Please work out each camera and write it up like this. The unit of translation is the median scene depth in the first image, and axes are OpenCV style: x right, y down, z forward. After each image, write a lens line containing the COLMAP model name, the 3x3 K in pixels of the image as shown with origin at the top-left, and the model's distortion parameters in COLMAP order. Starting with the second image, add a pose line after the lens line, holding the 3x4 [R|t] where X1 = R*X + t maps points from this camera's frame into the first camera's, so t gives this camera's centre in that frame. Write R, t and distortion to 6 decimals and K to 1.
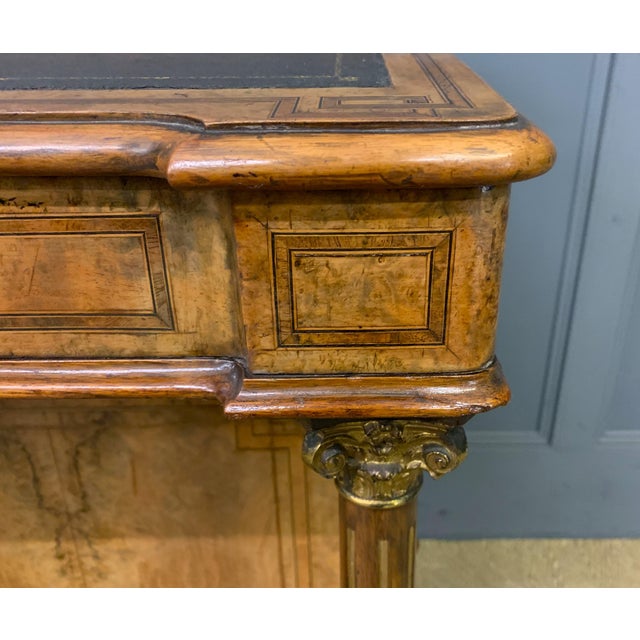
lens RADIAL K [[561.2, 0, 368.4], [0, 561.2, 320.6], [0, 0, 1]] dist [-0.002982, -0.007829]
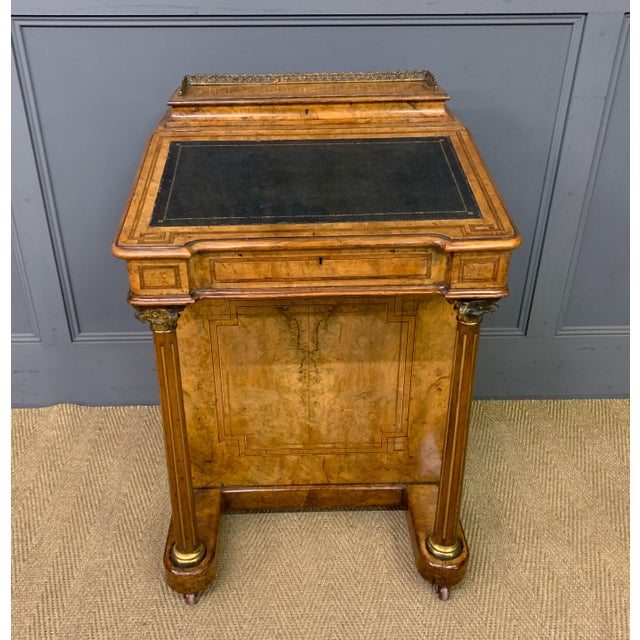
lens RADIAL K [[676.5, 0, 307.5], [0, 676.5, 317.5], [0, 0, 1]] dist [0.090455, -0.023081]
pose [[0.999923, -0.009185, -0.008317, -1.151557], [0.010186, 0.991507, 0.129654, -0.341623], [0.007055, -0.129729, 0.991524, -3.855936]]
